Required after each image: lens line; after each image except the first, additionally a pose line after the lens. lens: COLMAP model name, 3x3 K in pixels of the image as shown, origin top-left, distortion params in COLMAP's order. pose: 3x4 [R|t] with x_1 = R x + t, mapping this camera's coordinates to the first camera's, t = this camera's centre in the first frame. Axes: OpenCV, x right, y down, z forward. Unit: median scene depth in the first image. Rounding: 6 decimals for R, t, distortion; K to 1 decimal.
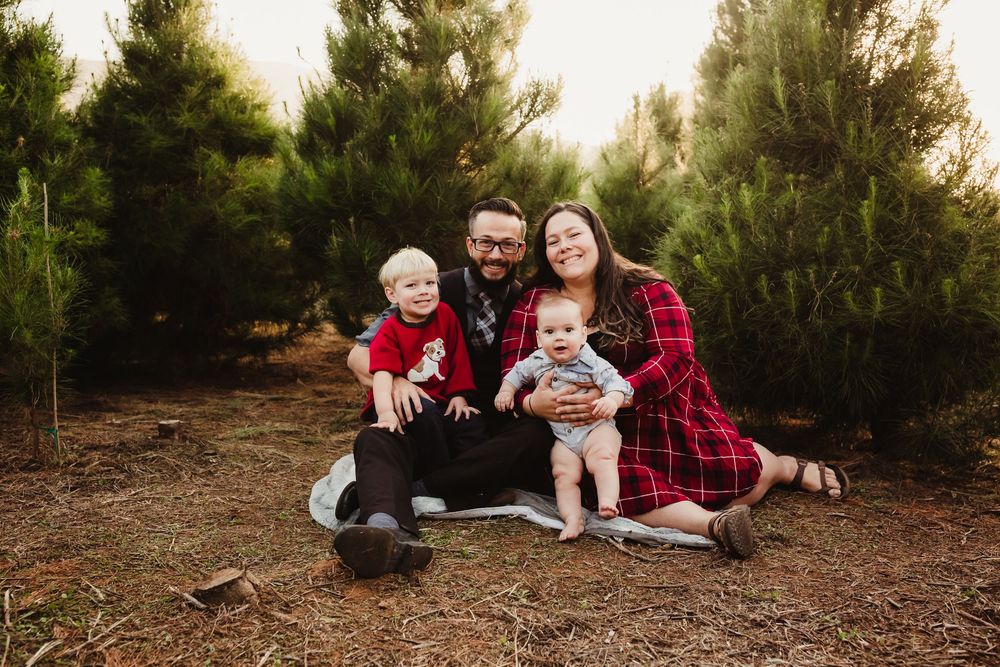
lens RADIAL K [[952.9, 0, 502.2], [0, 952.9, 332.5], [0, 0, 1]] dist [-0.002937, -0.016926]
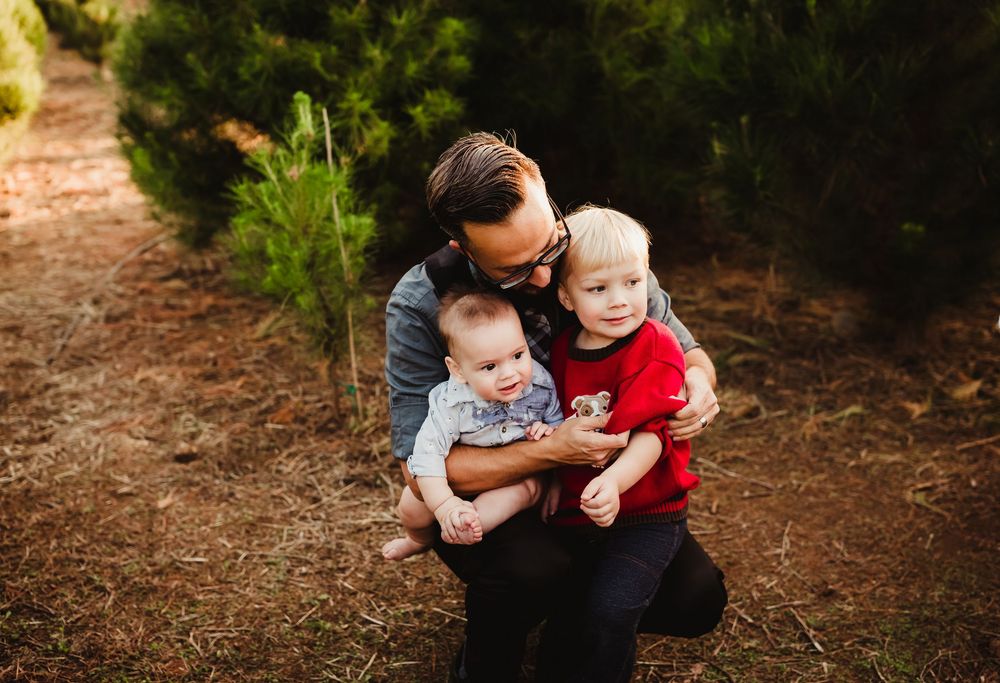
lens RADIAL K [[1034.7, 0, 516.0], [0, 1034.7, 343.2], [0, 0, 1]] dist [-0.005108, -0.016746]
pose [[0.871978, 0.162790, -0.461685, 0.074771], [-0.023305, 0.955826, 0.293007, -0.181560], [0.488989, -0.244736, 0.837254, 0.240865]]
